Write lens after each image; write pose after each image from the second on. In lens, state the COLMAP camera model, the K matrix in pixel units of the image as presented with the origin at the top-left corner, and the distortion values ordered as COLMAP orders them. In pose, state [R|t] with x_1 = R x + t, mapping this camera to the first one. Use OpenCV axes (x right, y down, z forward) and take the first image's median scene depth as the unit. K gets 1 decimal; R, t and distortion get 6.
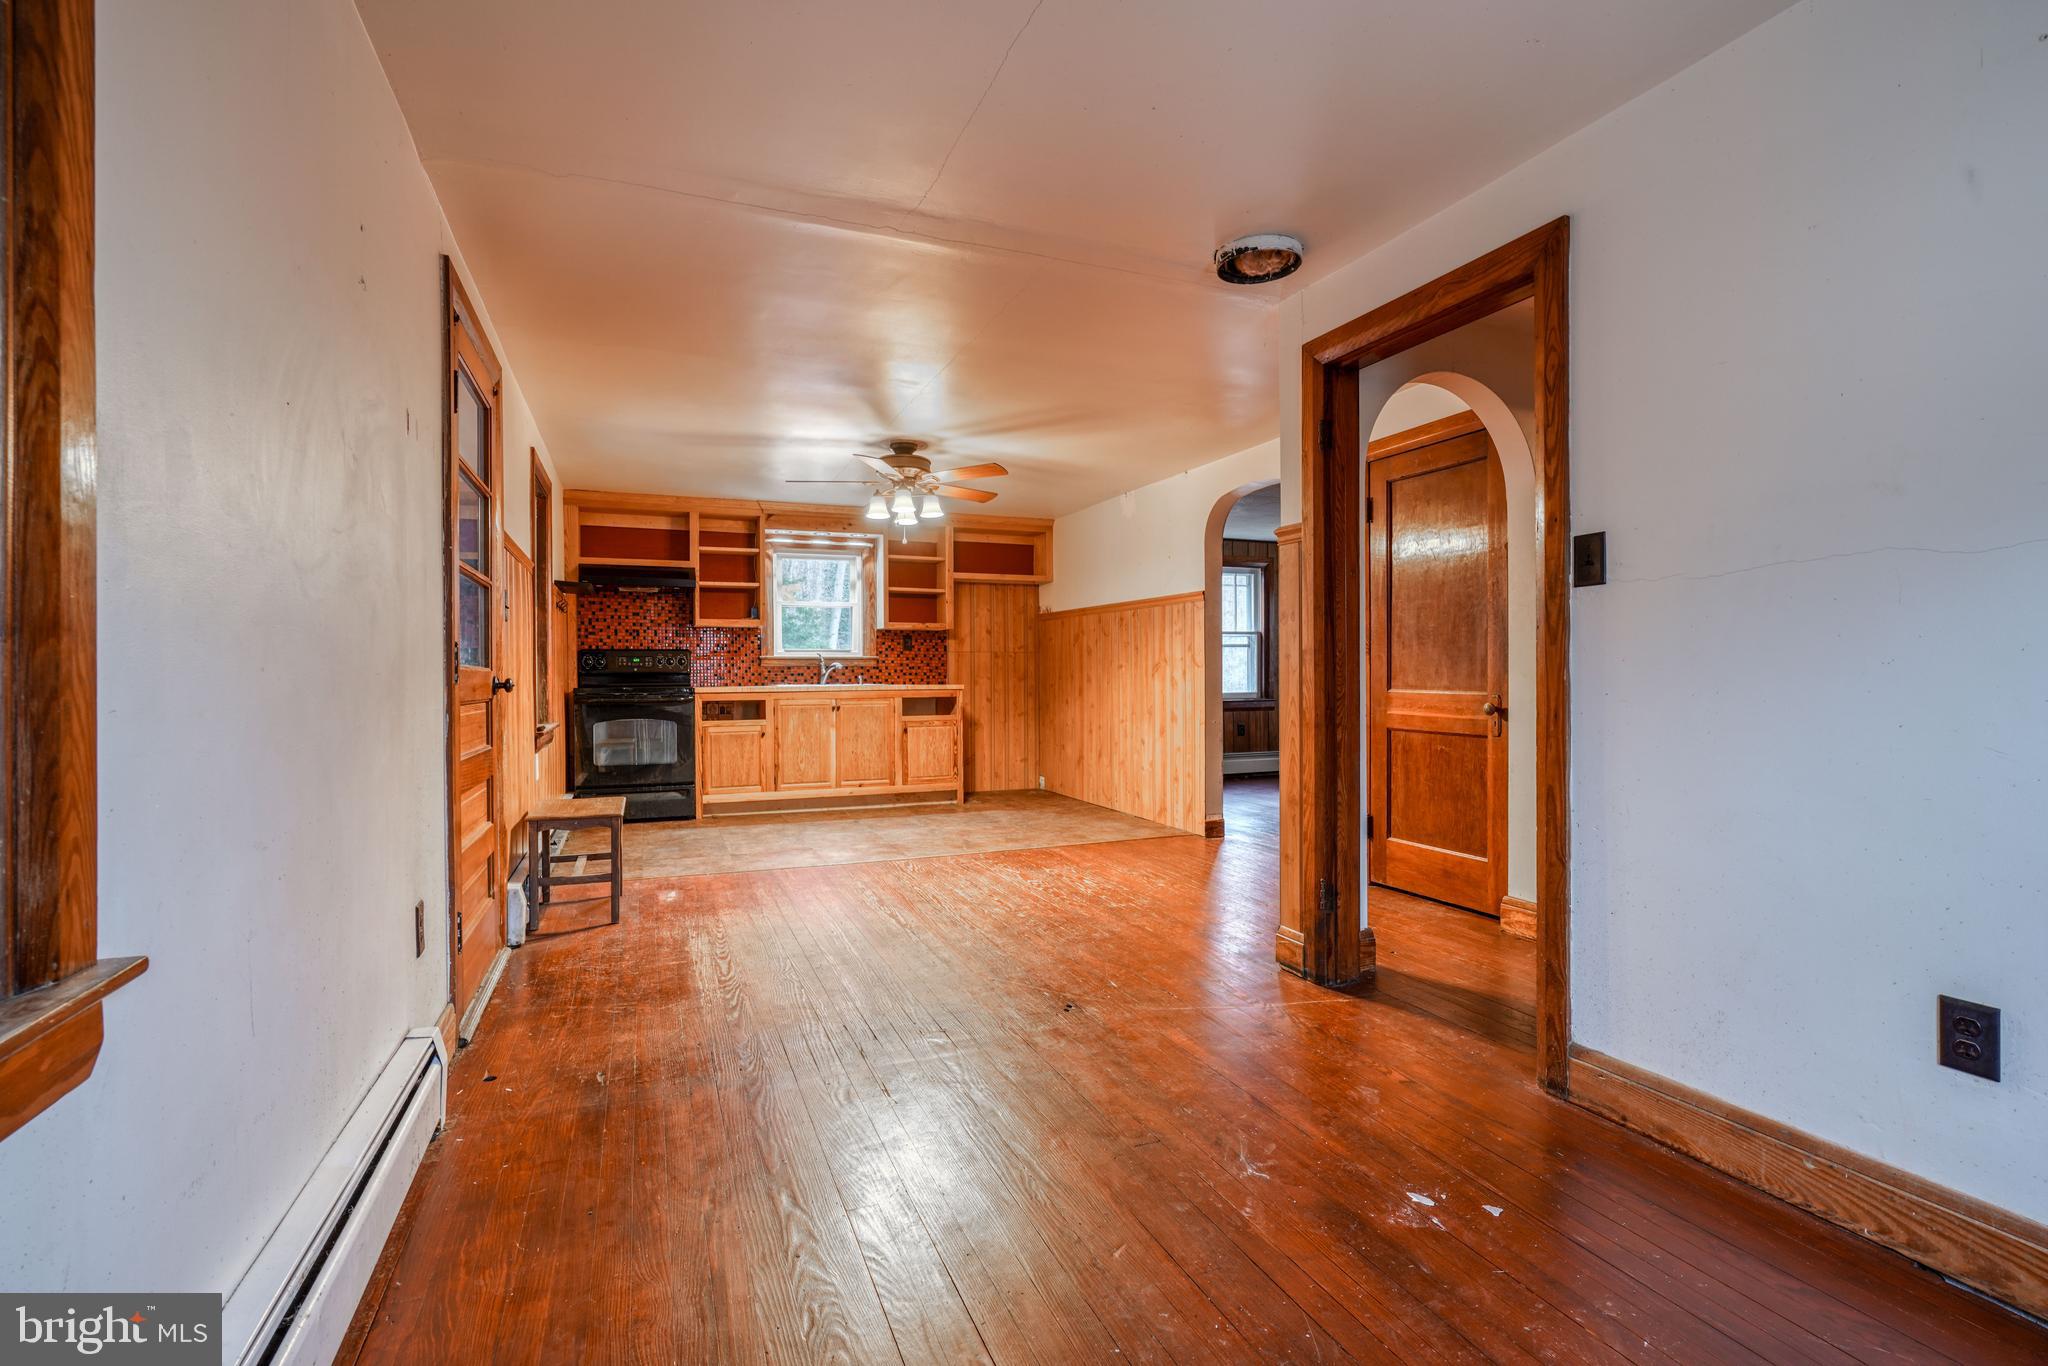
lens RADIAL K [[938.8, 0, 1008.4], [0, 938.8, 681.2], [0, 0, 1]] dist [-0.004789, 0.000873]
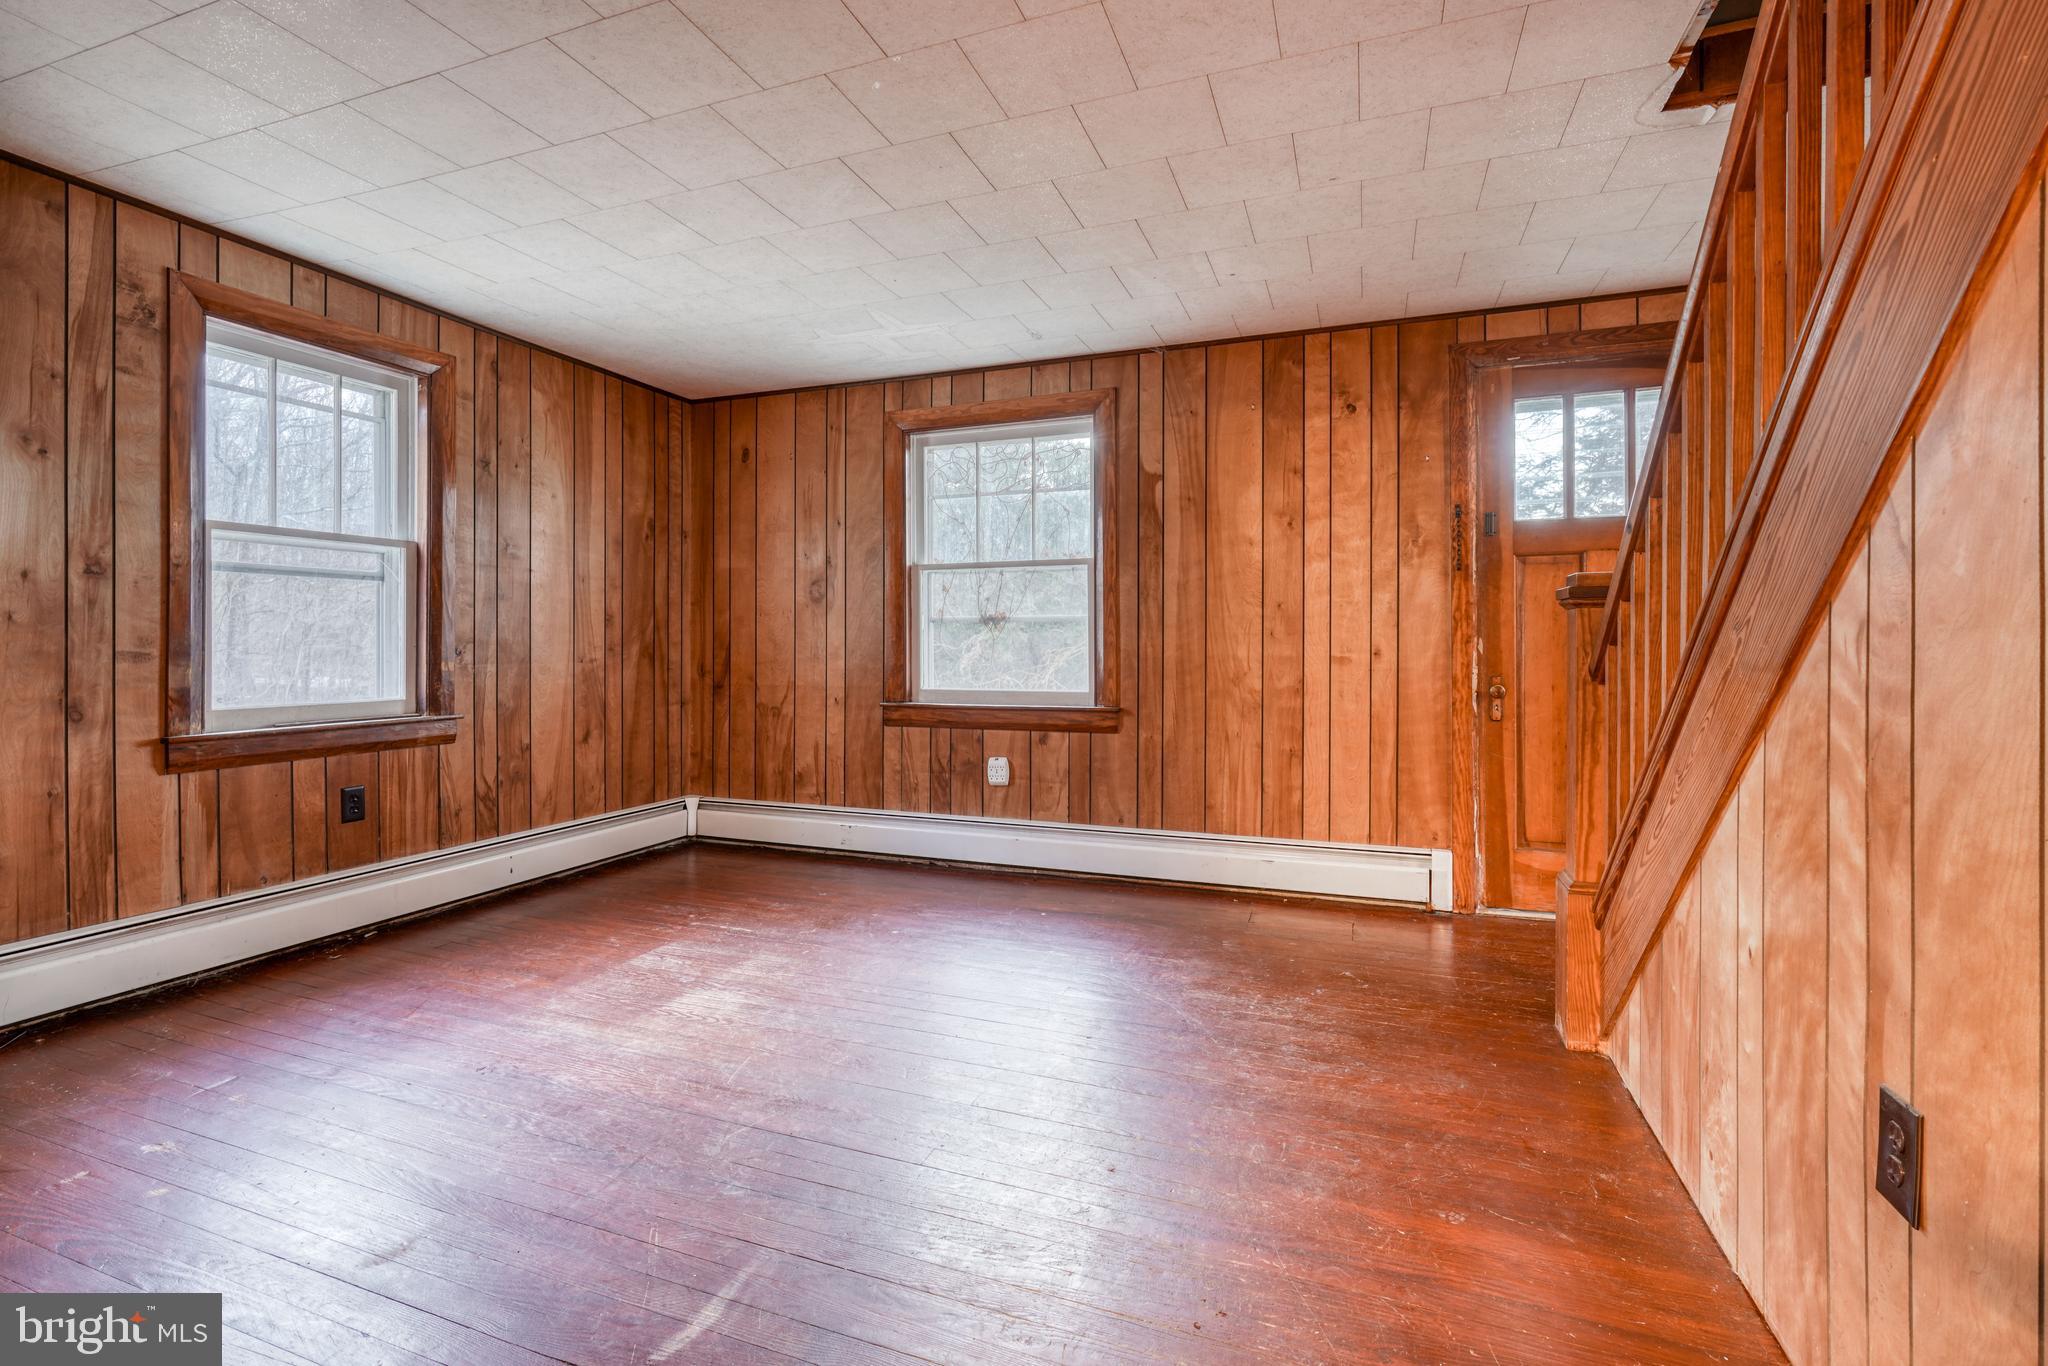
lens RADIAL K [[913.4, 0, 1019.7], [0, 913.4, 651.1], [0, 0, 1]] dist [-0.011556, 0.000108]
pose [[0.670558, 0.003149, 0.741850, 0.202611], [0.001104, 0.999986, -0.005242, -0.007104], [-0.741856, 0.004334, 0.670545, 0.722580]]
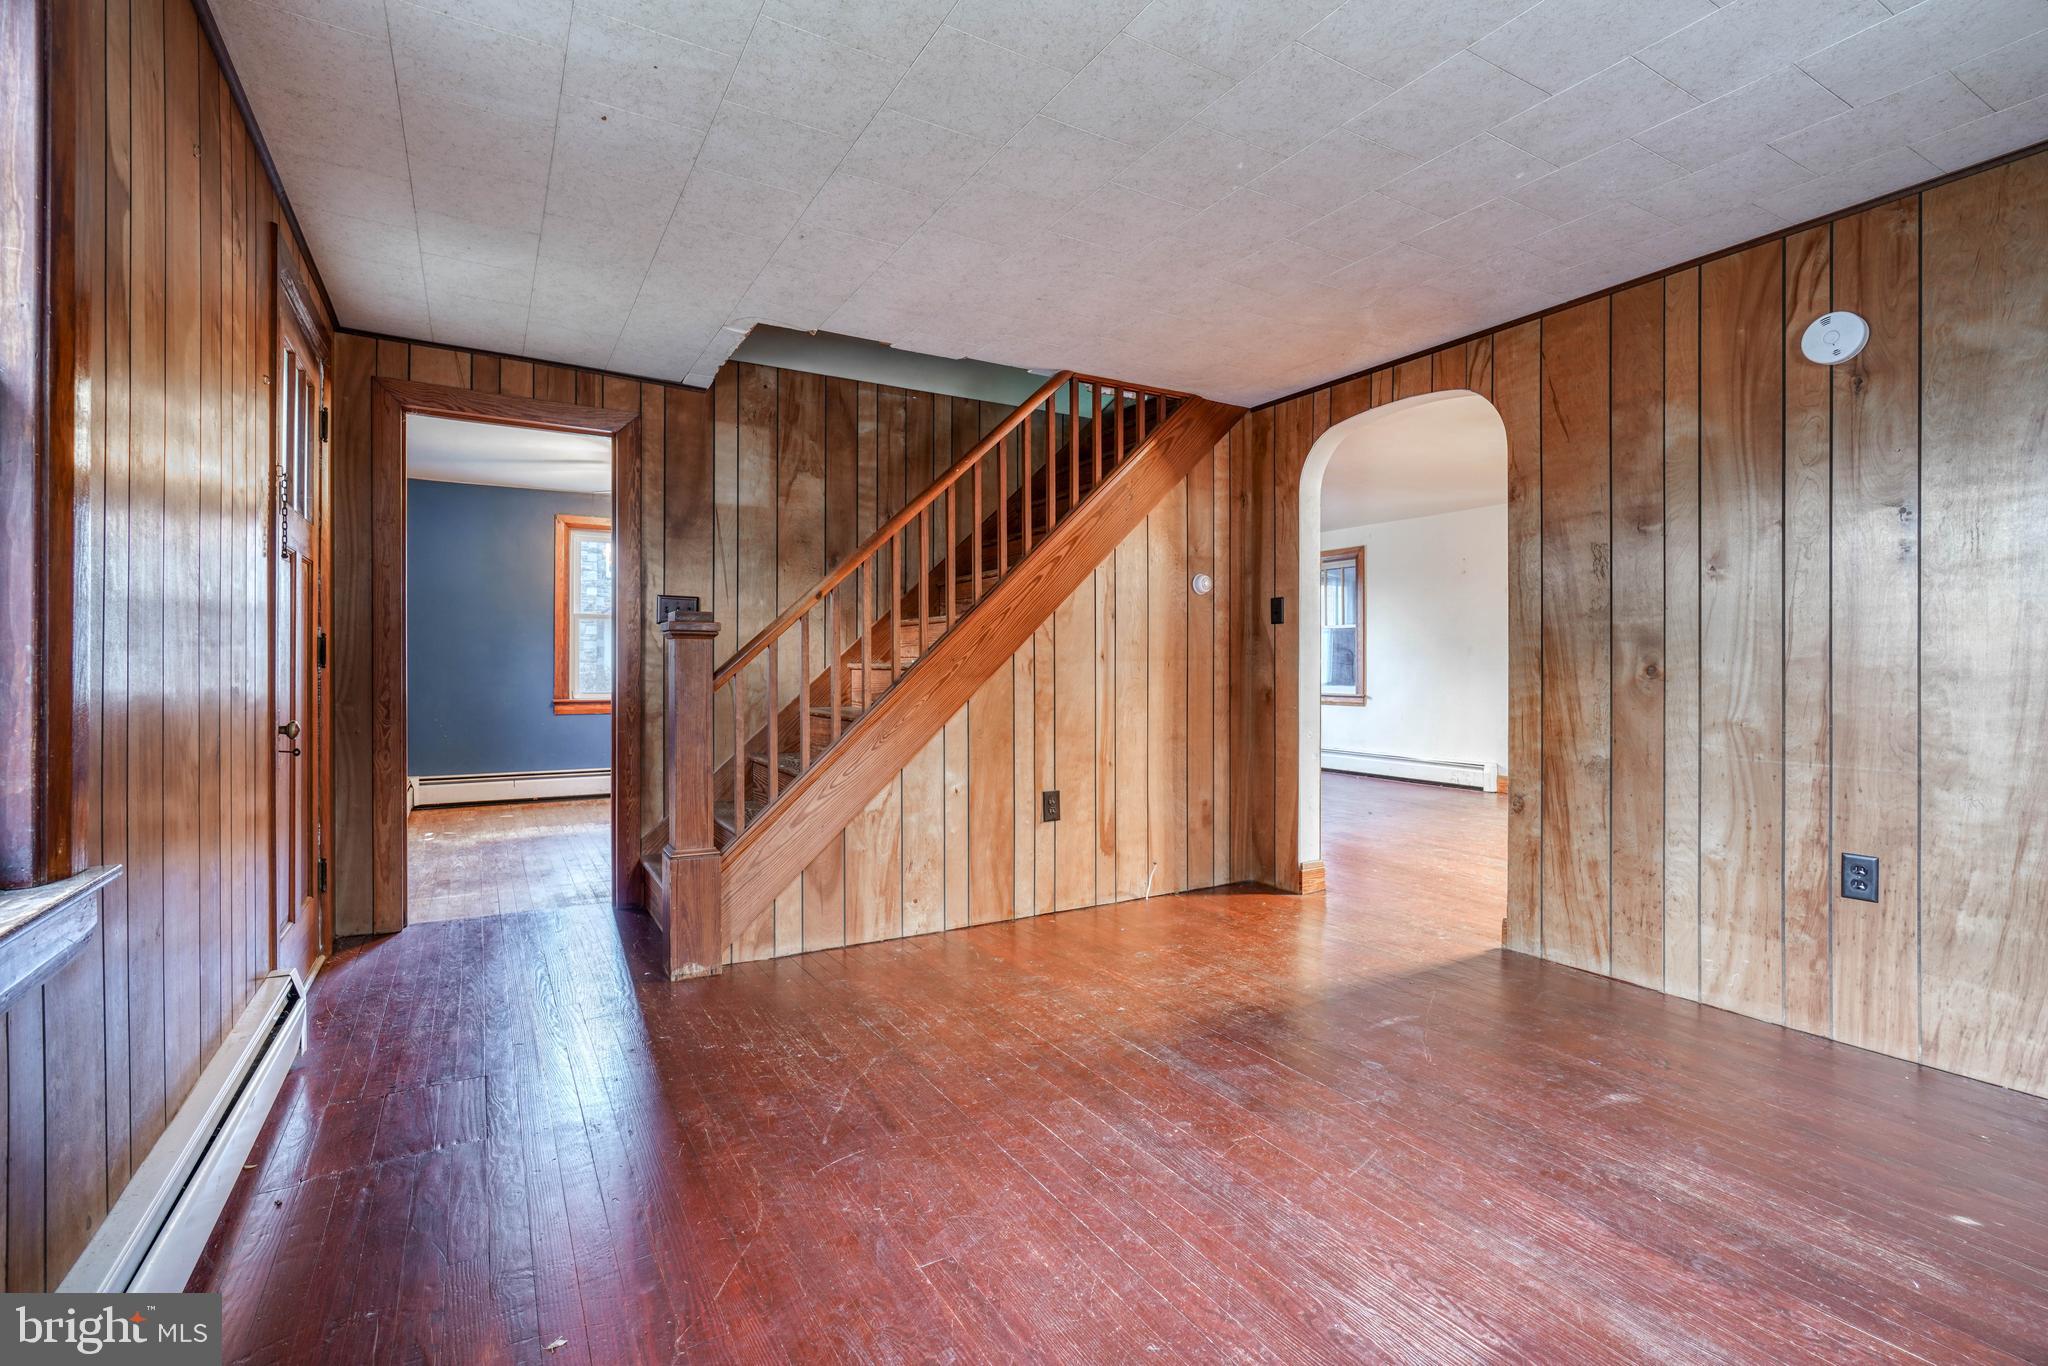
lens RADIAL K [[922.0, 0, 1009.4], [0, 922.0, 678.0], [0, 0, 1]] dist [-0.006151, 0.000109]
pose [[-0.989731, 0.007923, -0.142722, 0.507349], [0.004819, 0.999744, 0.022085, -0.014148], [0.142860, 0.021170, -0.989516, 1.248473]]
